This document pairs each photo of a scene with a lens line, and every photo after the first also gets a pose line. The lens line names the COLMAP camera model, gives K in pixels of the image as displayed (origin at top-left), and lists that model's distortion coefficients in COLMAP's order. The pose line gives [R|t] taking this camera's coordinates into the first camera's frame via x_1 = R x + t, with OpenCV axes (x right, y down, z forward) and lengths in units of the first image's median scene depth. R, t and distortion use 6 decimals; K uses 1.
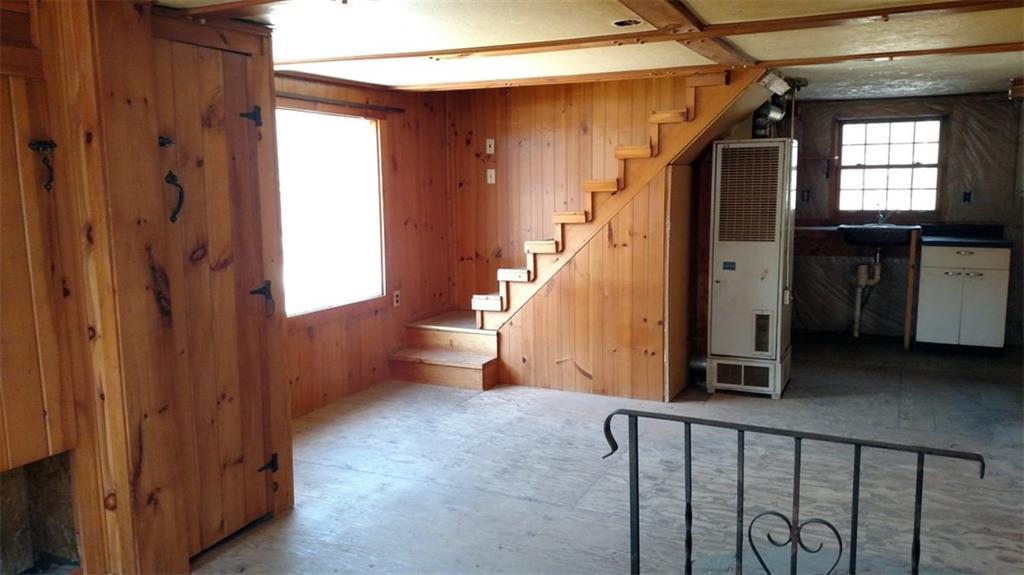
lens RADIAL K [[787.5, 0, 517.8], [0, 787.5, 287.0], [0, 0, 1]] dist [0.147097, -0.263395]
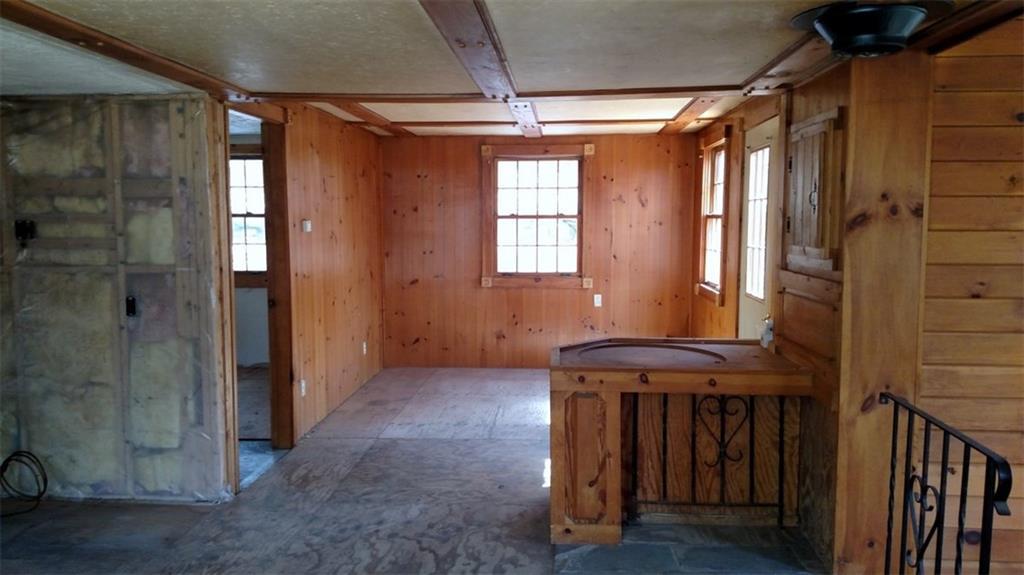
lens RADIAL K [[787.5, 0, 517.8], [0, 787.5, 287.0], [0, 0, 1]] dist [0.147097, -0.263395]
pose [[-0.381794, -0.060894, 0.922239, -0.225825], [0.119835, 0.986143, 0.114723, -0.097948], [-0.916446, 0.154317, -0.369206, 0.762002]]
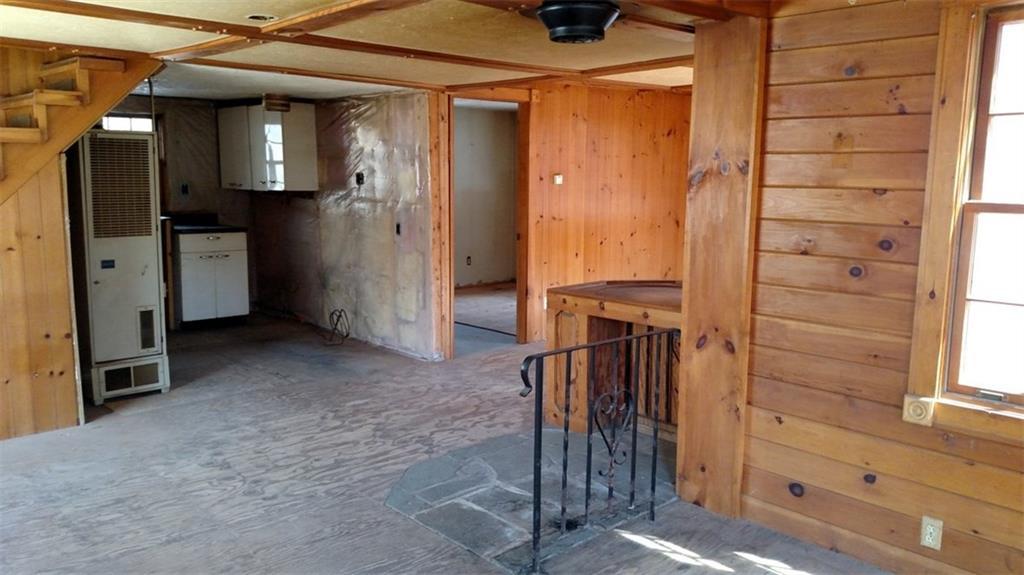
lens RADIAL K [[787.5, 0, 517.8], [0, 787.5, 287.0], [0, 0, 1]] dist [0.147097, -0.263395]
pose [[0.346549, -0.115569, 0.930885, -0.444104], [0.103121, 0.991060, 0.084650, -0.030089], [-0.932347, 0.066659, 0.355368, 0.221232]]
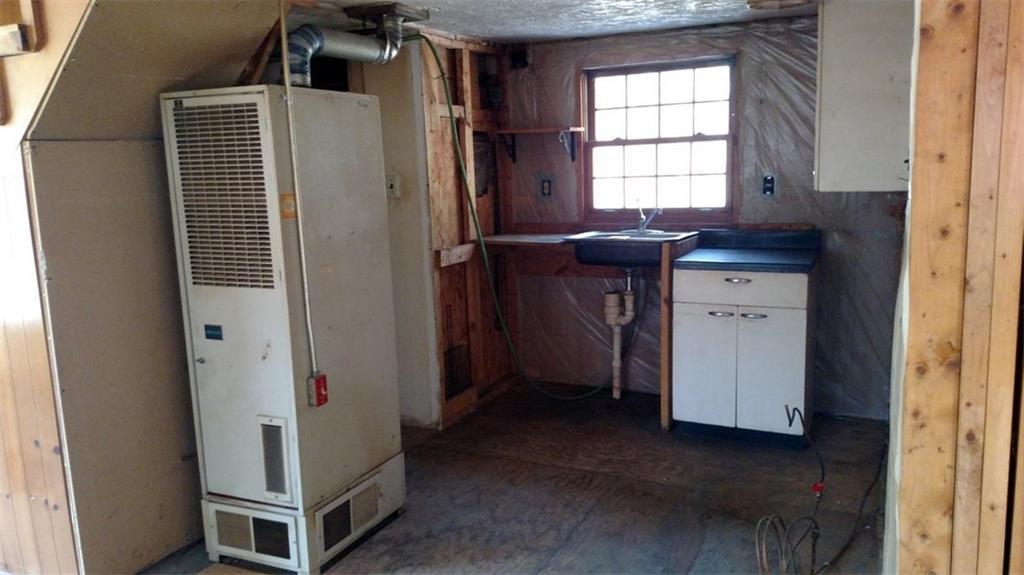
lens RADIAL K [[787.5, 0, 517.8], [0, 787.5, 287.0], [0, 0, 1]] dist [0.147097, -0.263395]
pose [[0.999736, -0.018216, -0.014018, 0.474879], [0.018546, 0.999545, 0.023788, -0.065346], [0.013579, -0.024042, 0.999619, 0.471695]]
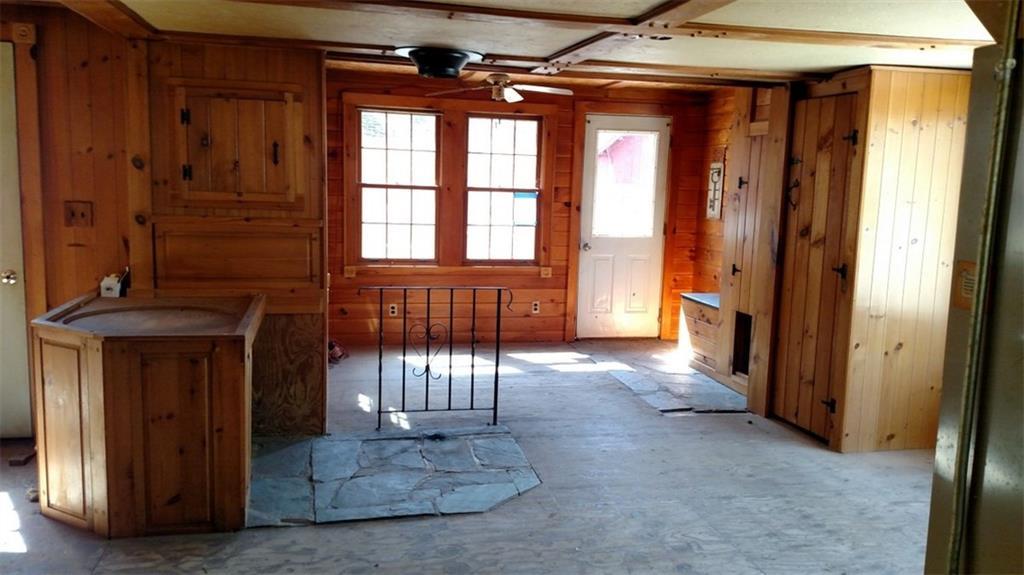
lens RADIAL K [[787.5, 0, 517.8], [0, 787.5, 287.0], [0, 0, 1]] dist [0.147097, -0.263395]
pose [[-0.777866, 0.078317, -0.623531, 0.585936], [-0.102194, 0.963233, 0.248474, -0.155330], [0.620065, 0.257001, -0.741262, 1.061700]]
